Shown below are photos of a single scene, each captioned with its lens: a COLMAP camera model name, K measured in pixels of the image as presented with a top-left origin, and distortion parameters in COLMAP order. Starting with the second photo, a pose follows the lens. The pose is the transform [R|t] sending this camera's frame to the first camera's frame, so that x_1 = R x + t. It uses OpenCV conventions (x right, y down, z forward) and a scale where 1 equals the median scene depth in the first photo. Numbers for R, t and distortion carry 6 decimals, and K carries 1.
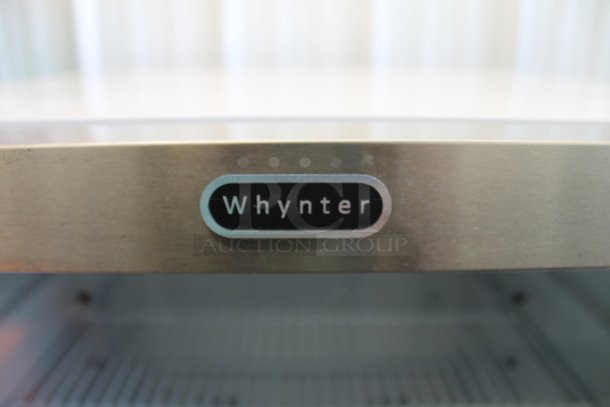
lens RADIAL K [[512.1, 0, 305.0], [0, 512.1, 203.5], [0, 0, 1]] dist [-0.107451, 0.003189]
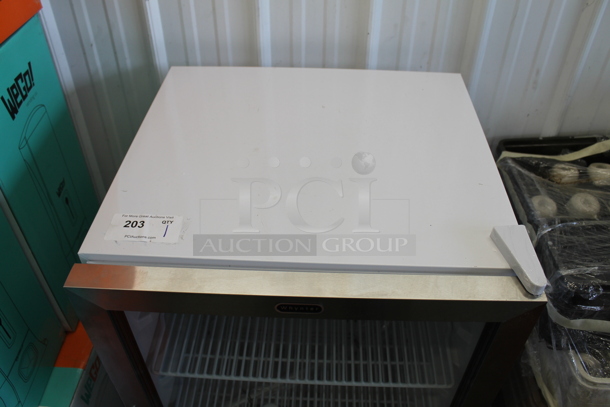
lens RADIAL K [[513.7, 0, 305.0], [0, 513.7, 203.5], [0, 0, 1]] dist [-0.109262, 0.012728]
pose [[0.999244, 0.030867, -0.023618, 0.090996], [-0.018474, 0.911843, 0.410123, -2.297074], [0.034195, -0.409377, 0.911724, -2.194538]]
